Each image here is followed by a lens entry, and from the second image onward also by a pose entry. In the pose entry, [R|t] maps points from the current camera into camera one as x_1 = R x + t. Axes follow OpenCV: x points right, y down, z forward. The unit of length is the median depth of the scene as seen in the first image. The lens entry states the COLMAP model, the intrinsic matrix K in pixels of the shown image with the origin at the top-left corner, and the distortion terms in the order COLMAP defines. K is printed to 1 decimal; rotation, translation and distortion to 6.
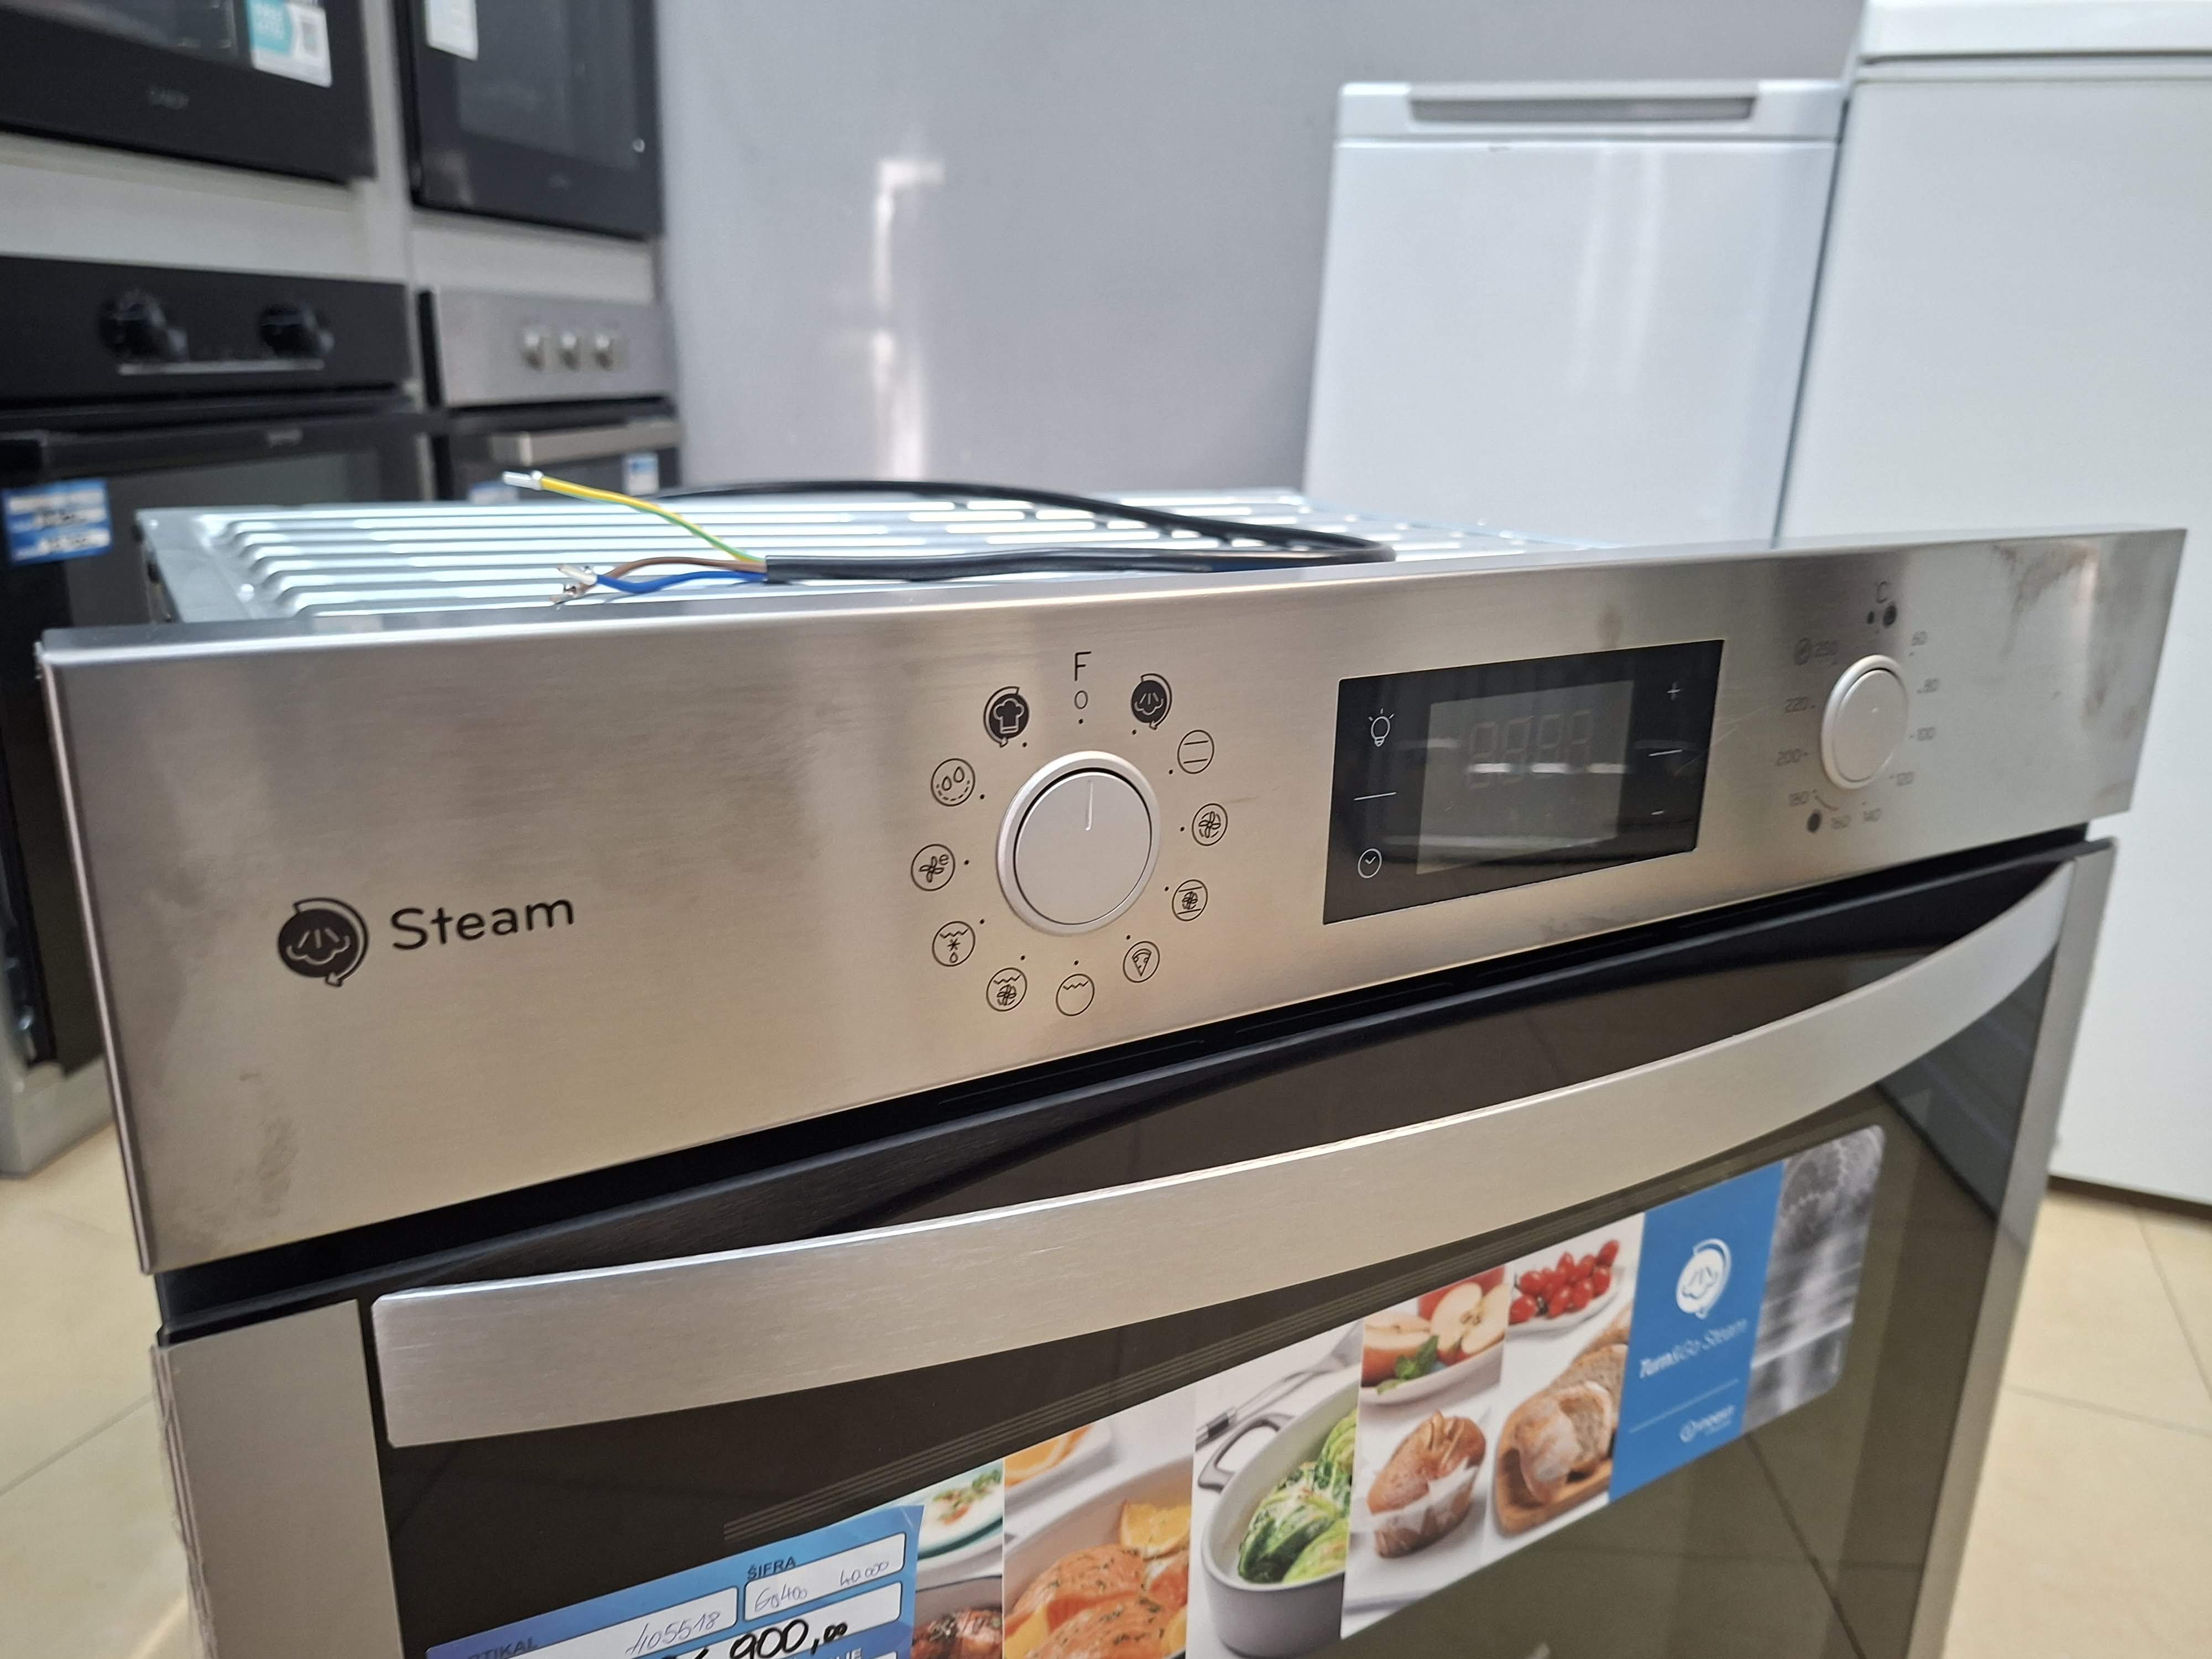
lens RADIAL K [[1511.3, 0, 1034.7], [0, 1511.3, 834.2], [0, 0, 1]] dist [0.073933, -0.114010]
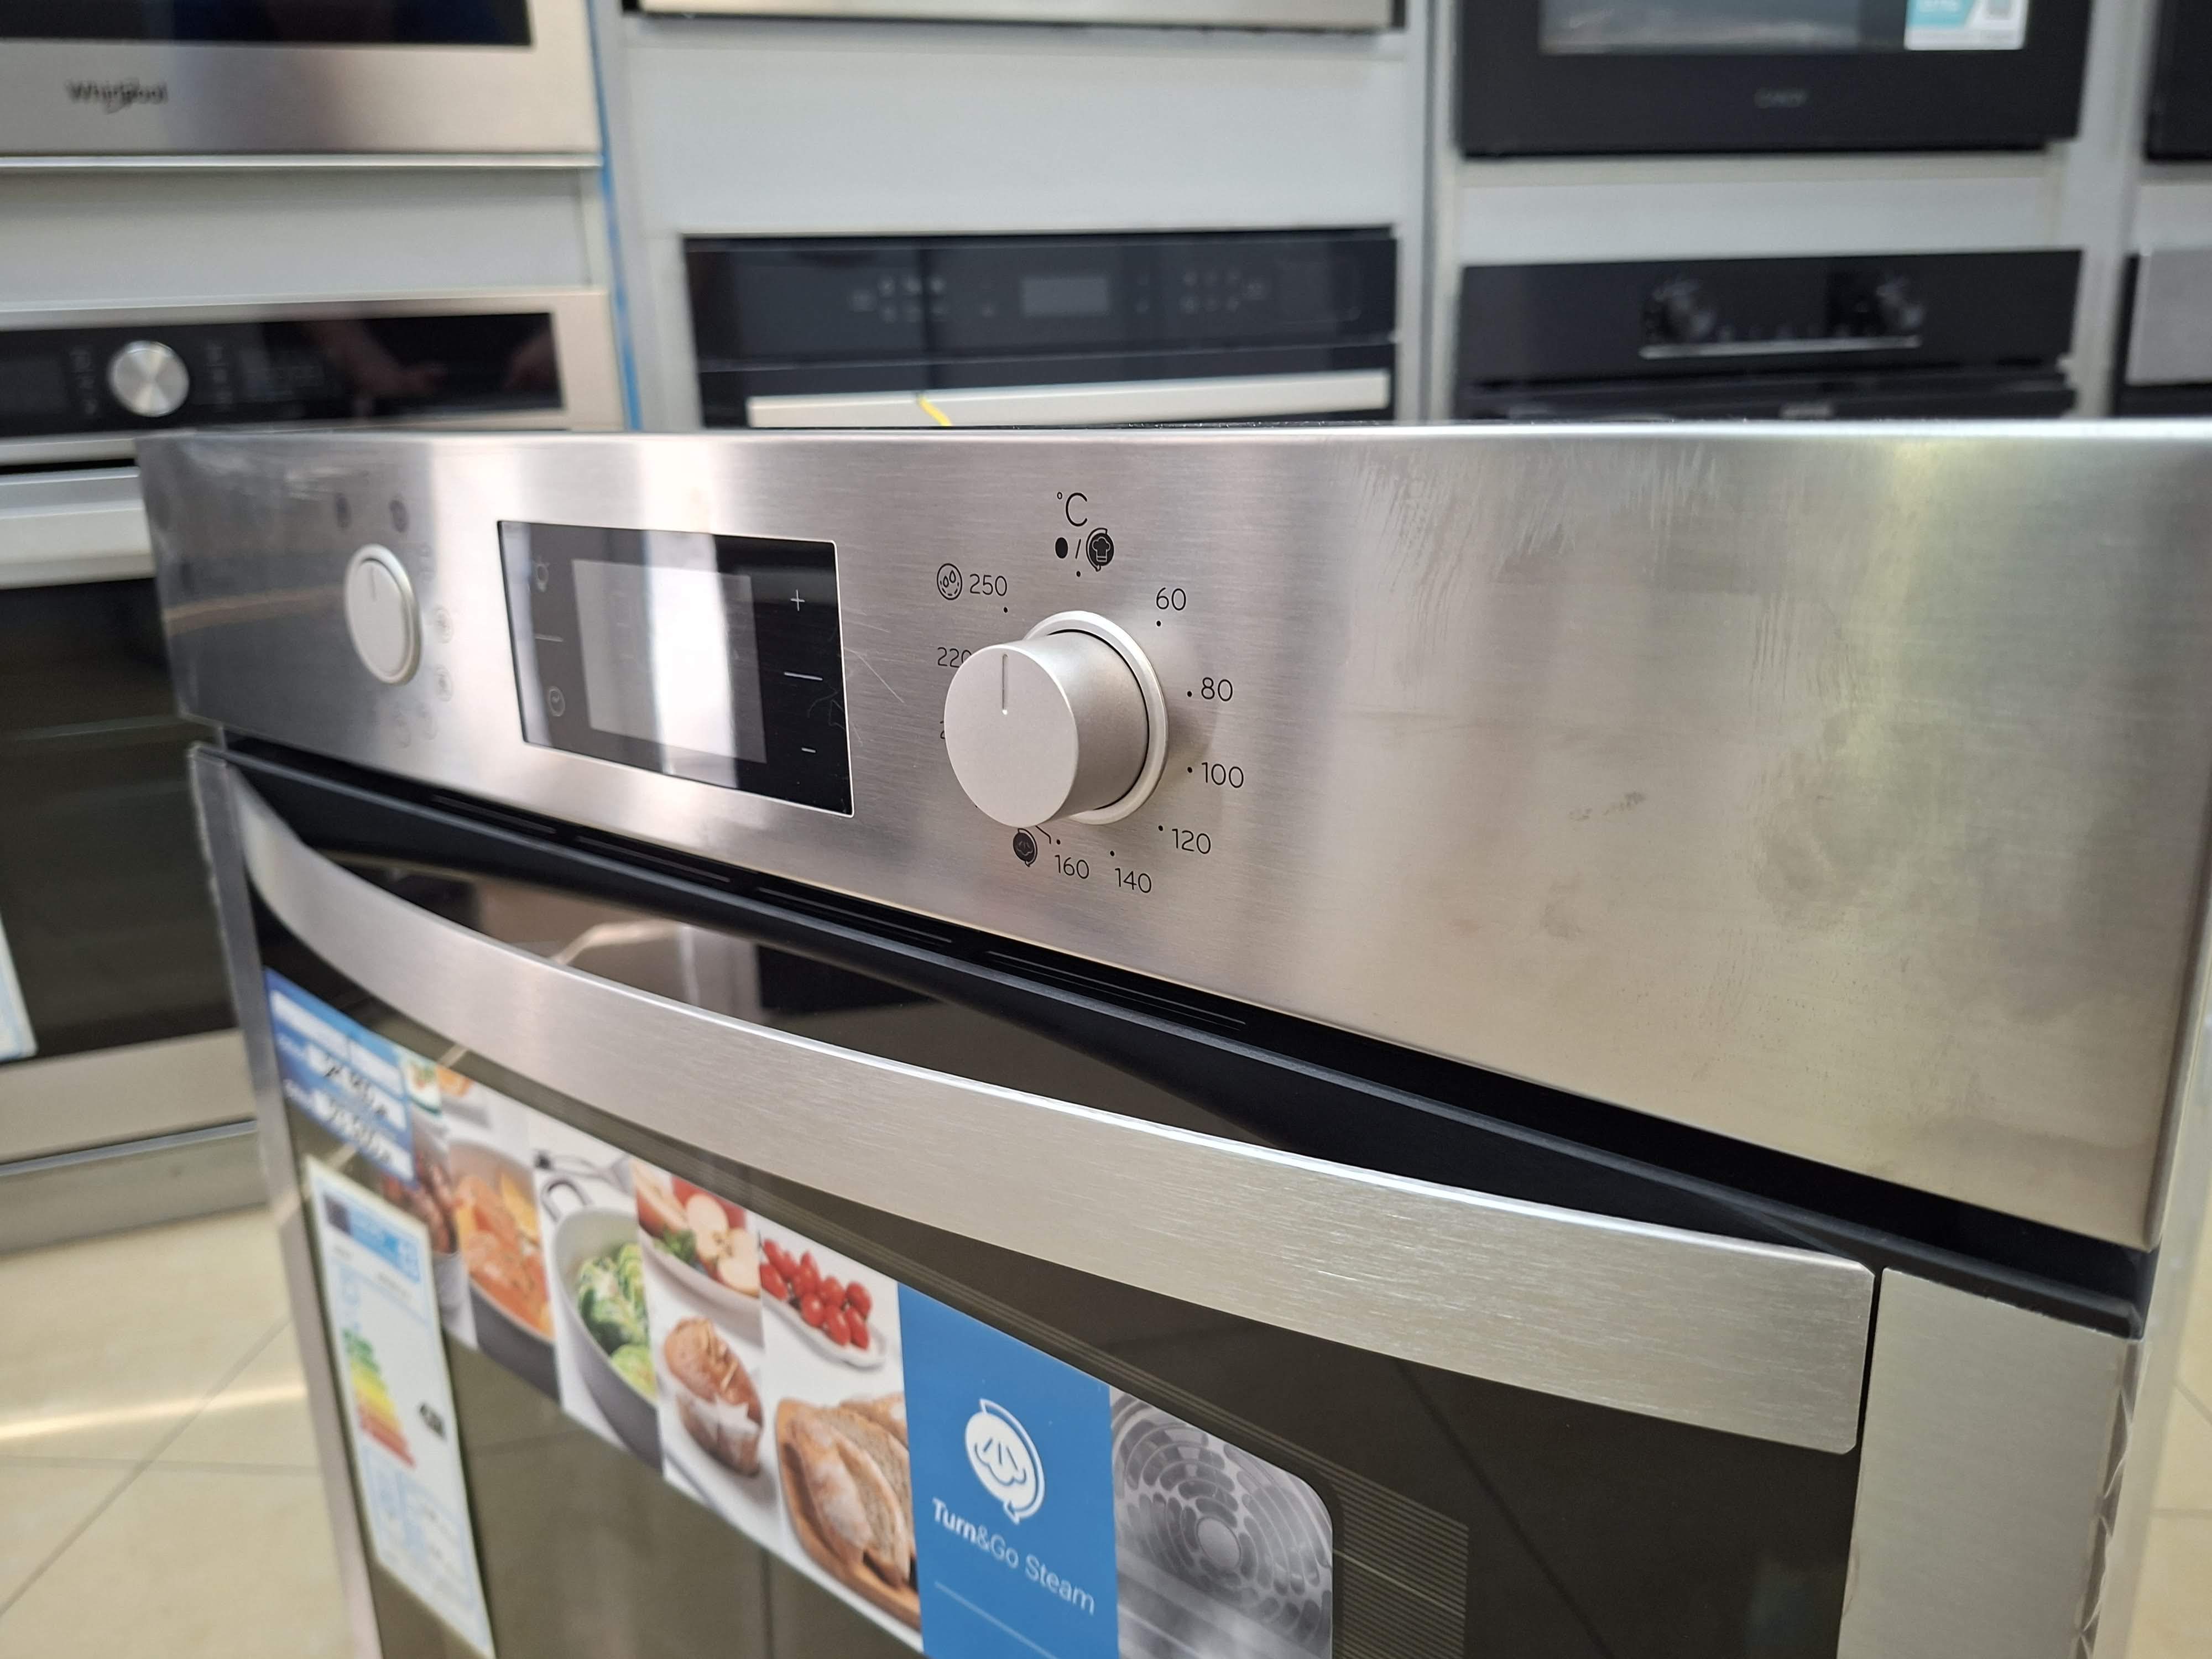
lens RADIAL K [[1523.1, 0, 1108.2], [0, 1523.1, 807.2], [0, 0, 1]] dist [0.044391, -0.077522]
pose [[0.351646, 0.216832, -0.910675, 1.232692], [-0.238578, 0.961440, 0.136795, -0.137378], [0.905221, 0.169164, 0.389818, 0.836720]]
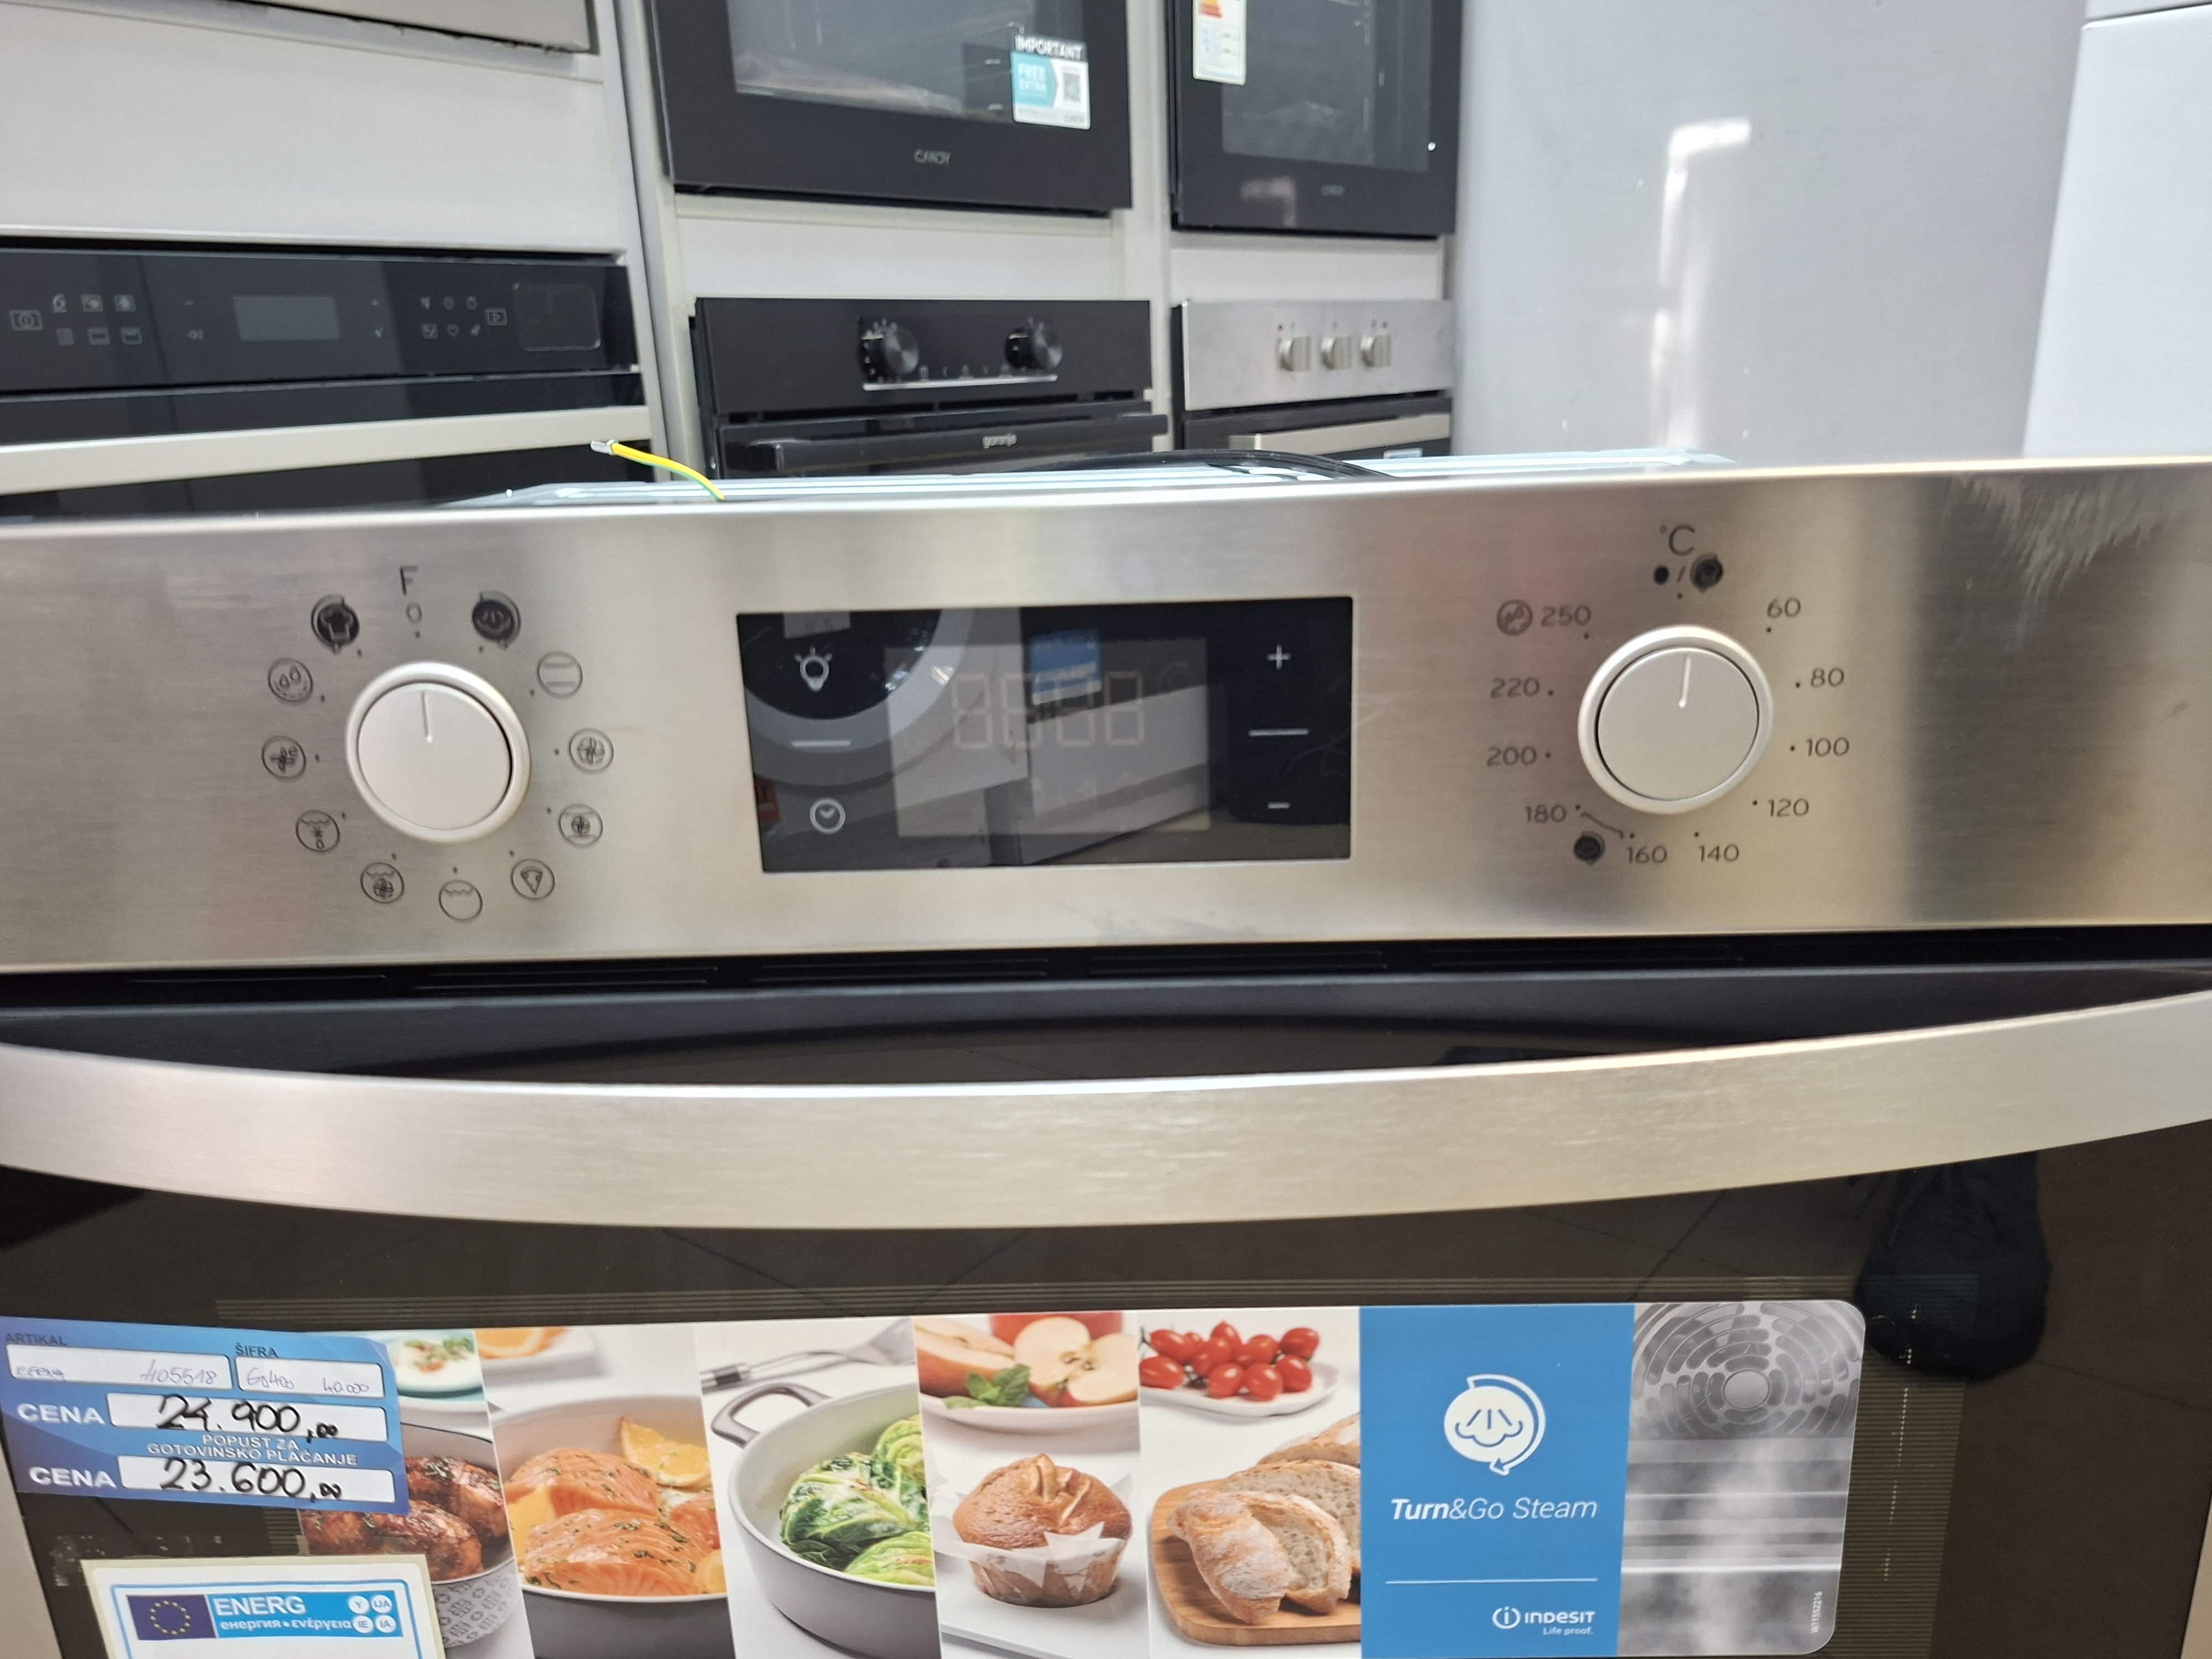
lens RADIAL K [[1489.2, 0, 1106.0], [0, 1489.2, 829.5], [0, 0, 1]] dist [0.061740, -0.082015]
pose [[0.848407, 0.102515, -0.519323, 0.750764], [-0.103698, 0.994246, 0.026856, -0.013506], [0.519088, 0.031068, 0.854156, 0.271300]]
